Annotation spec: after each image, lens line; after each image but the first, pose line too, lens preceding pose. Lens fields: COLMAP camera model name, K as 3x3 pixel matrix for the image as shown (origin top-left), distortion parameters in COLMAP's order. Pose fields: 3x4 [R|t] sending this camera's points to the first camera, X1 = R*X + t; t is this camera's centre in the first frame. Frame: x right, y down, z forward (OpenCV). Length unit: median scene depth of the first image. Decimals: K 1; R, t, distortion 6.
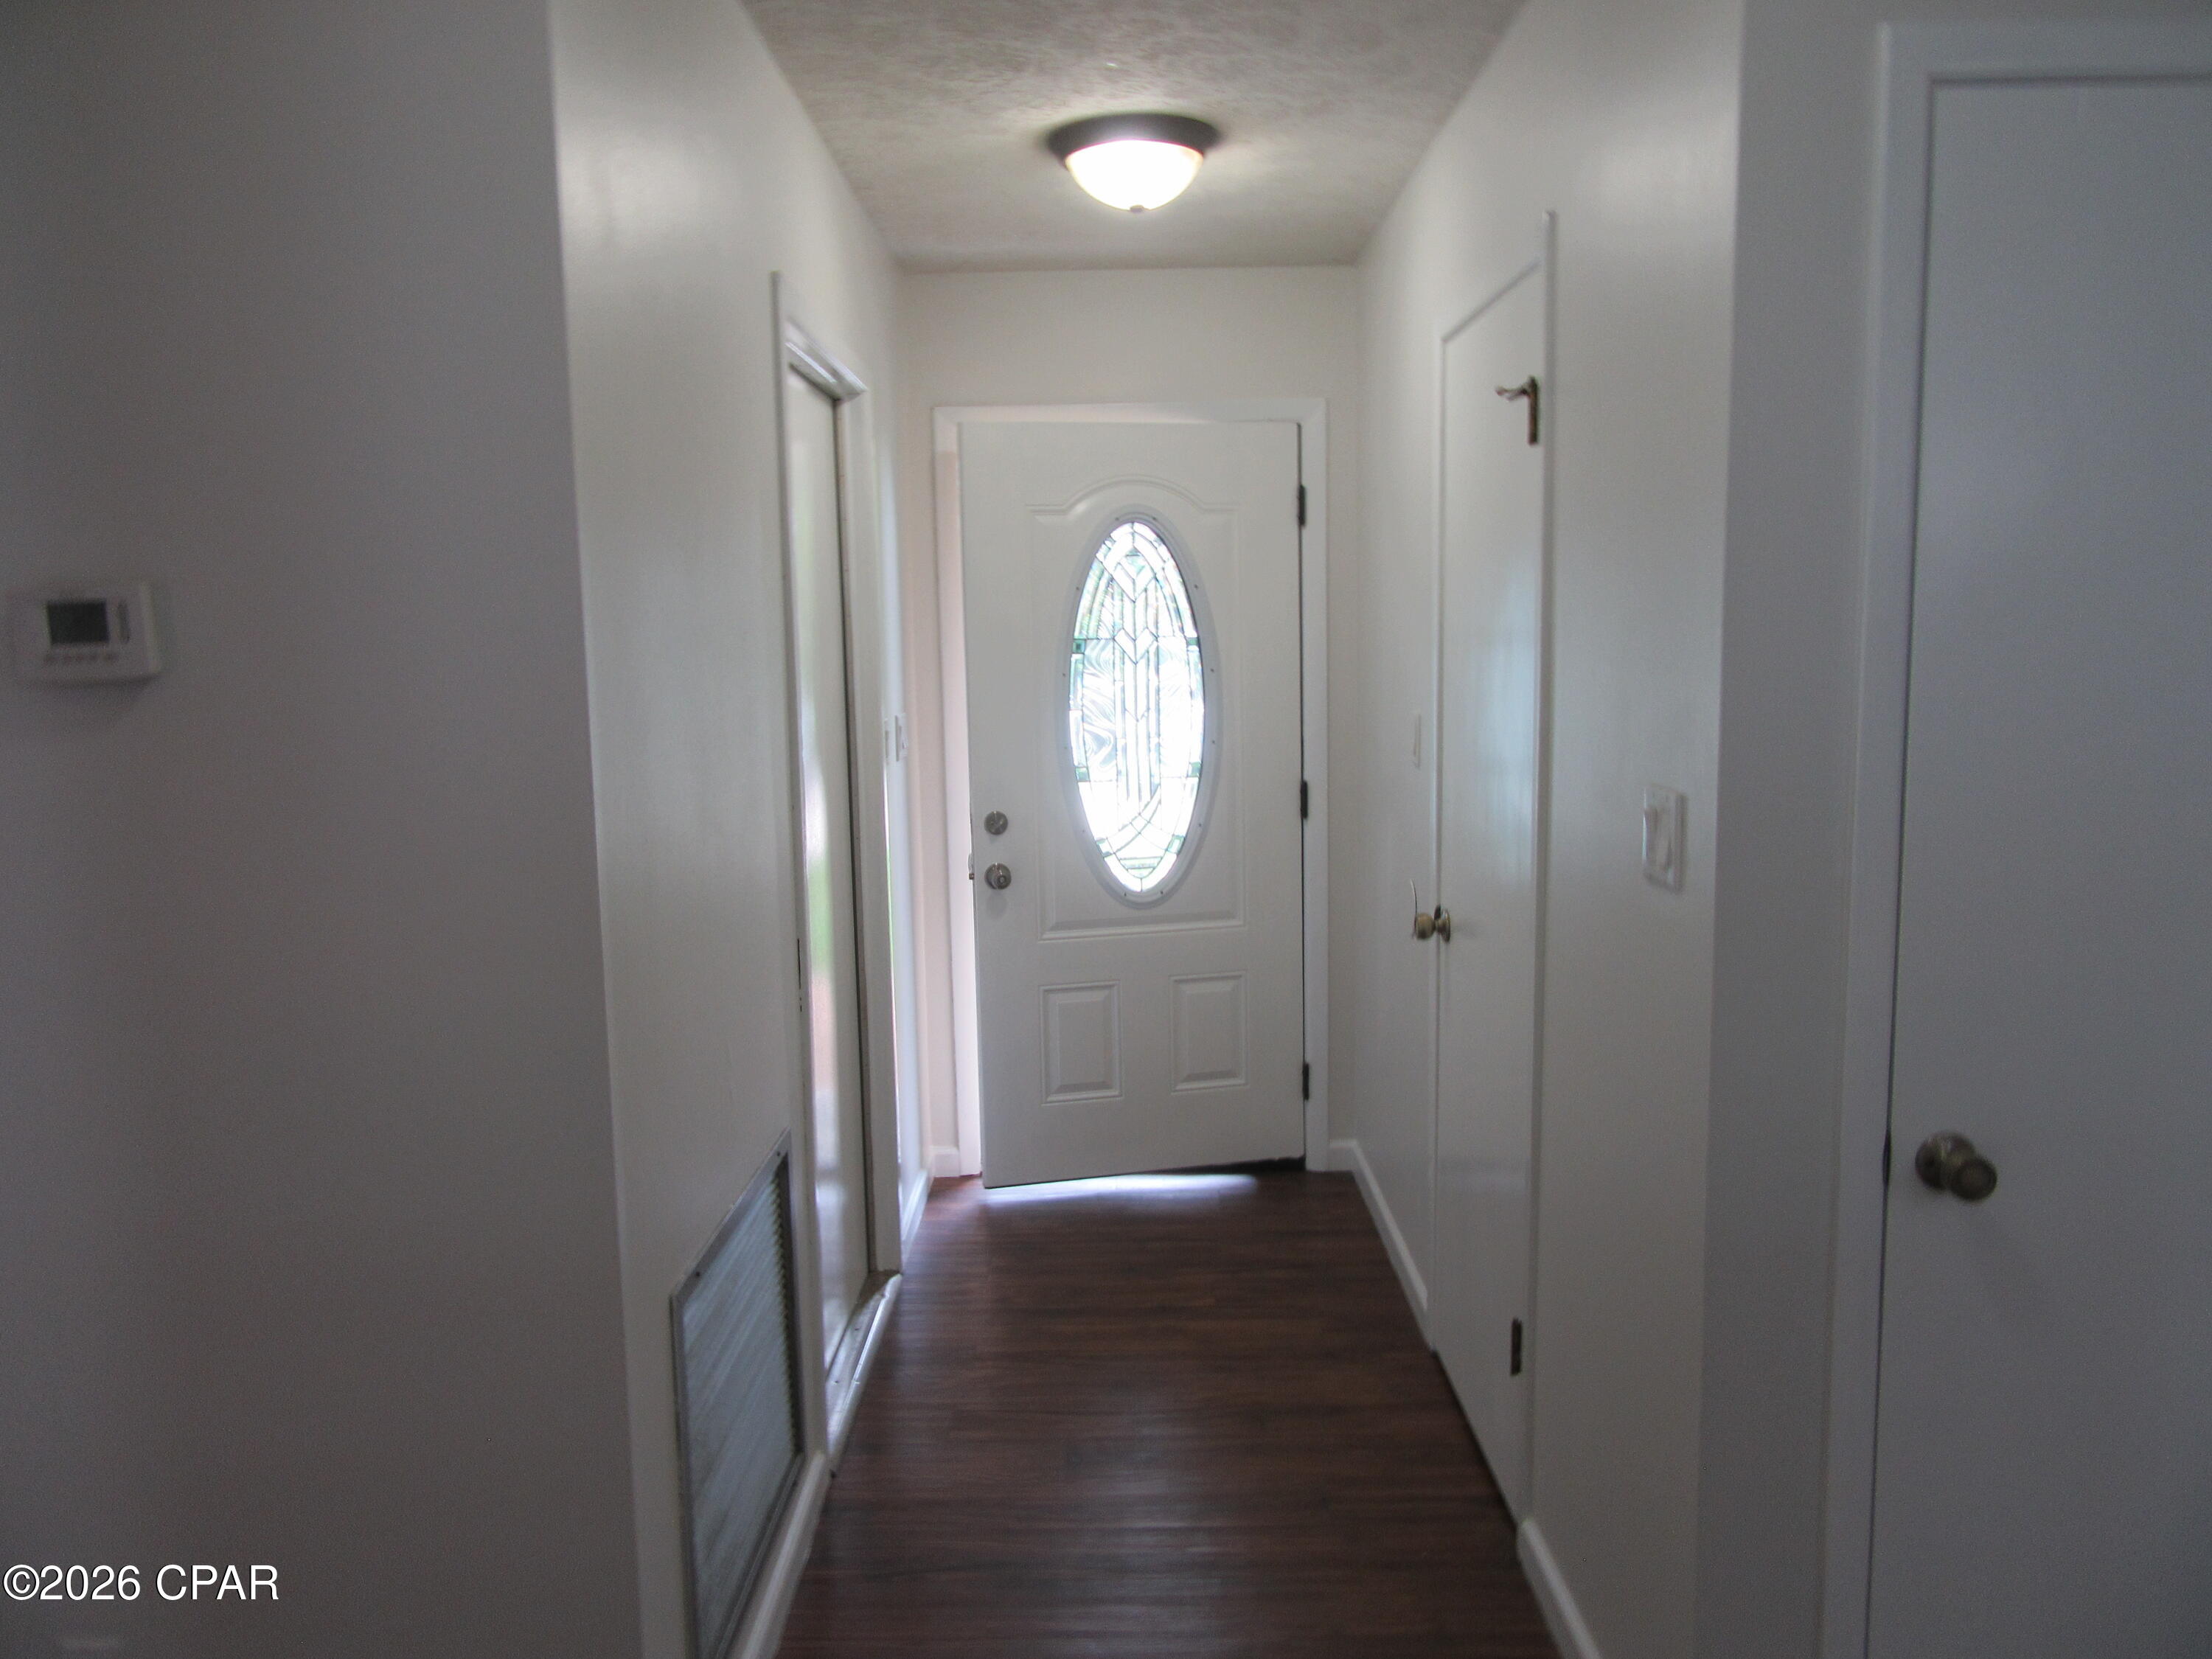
lens RADIAL K [[1642.2, 0, 1101.9], [0, 1642.2, 828.9], [0, 0, 1]] dist [-0.009865, 0.008531]
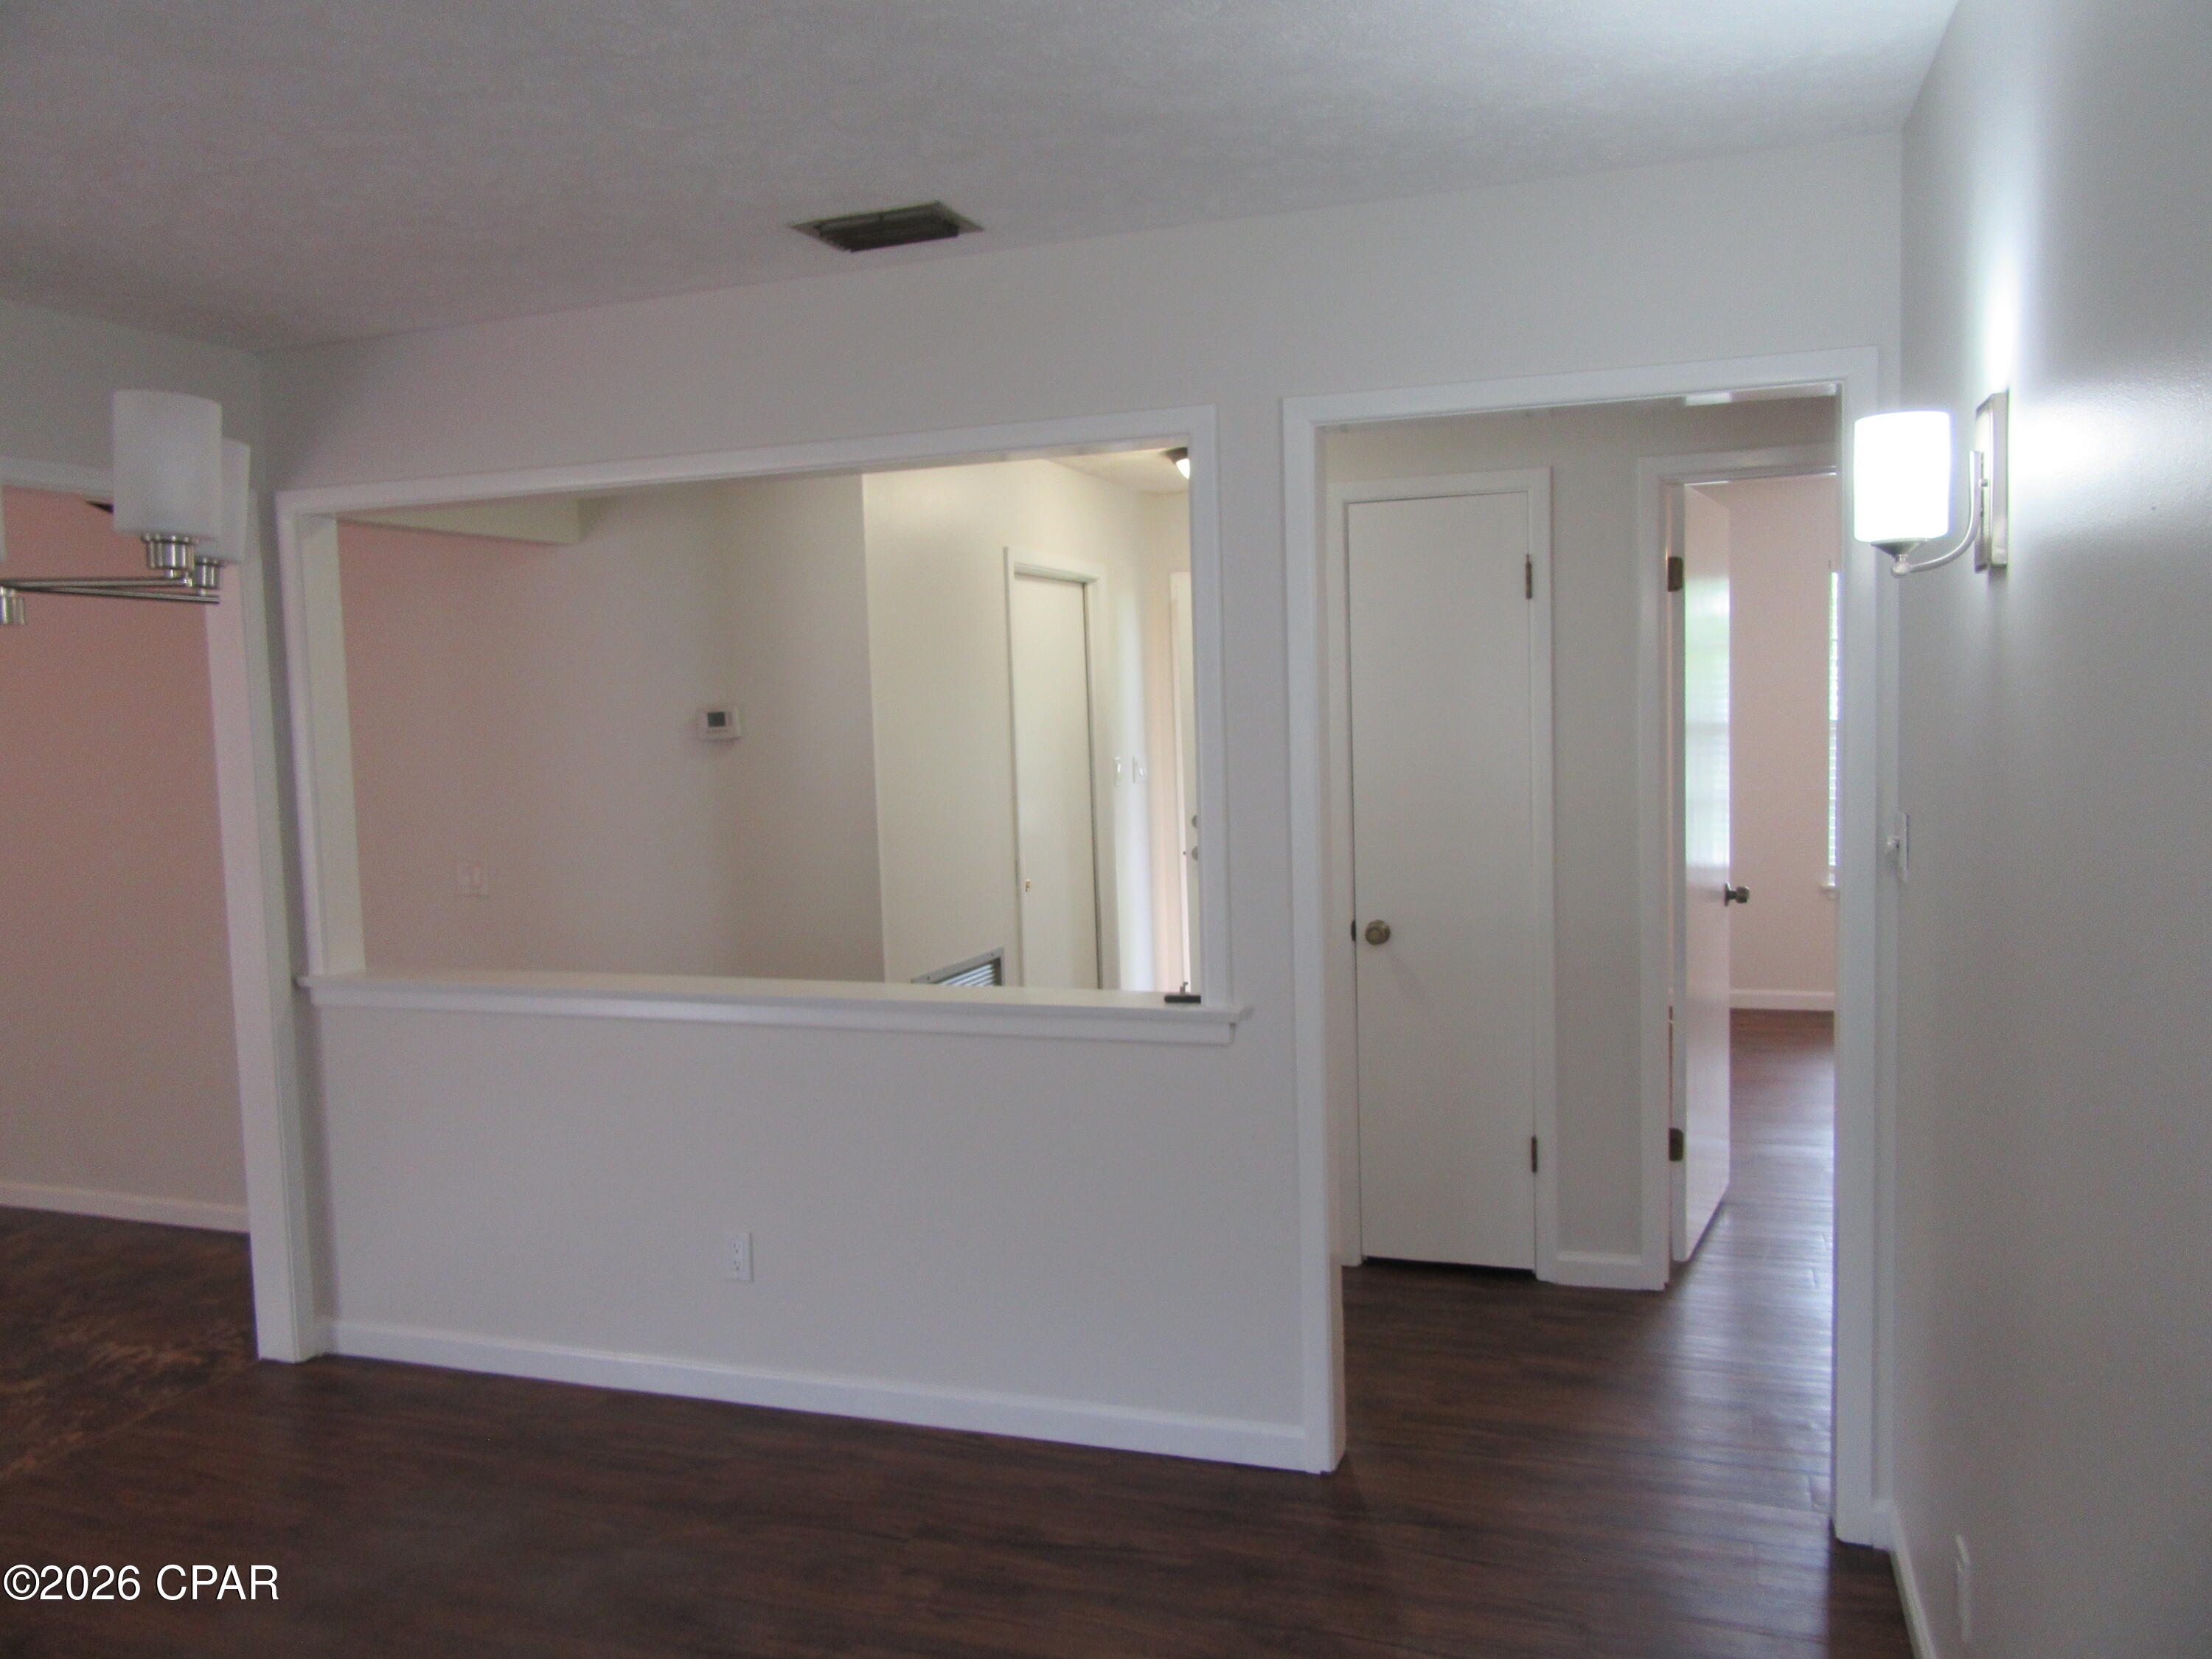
lens RADIAL K [[1642.2, 0, 1101.9], [0, 1642.2, 828.9], [0, 0, 1]] dist [-0.009865, 0.008531]
pose [[0.944372, 0.011748, -0.328670, 0.967725], [-0.022291, 0.999350, -0.028330, 0.134098], [0.328123, 0.034080, 0.944020, -1.499555]]
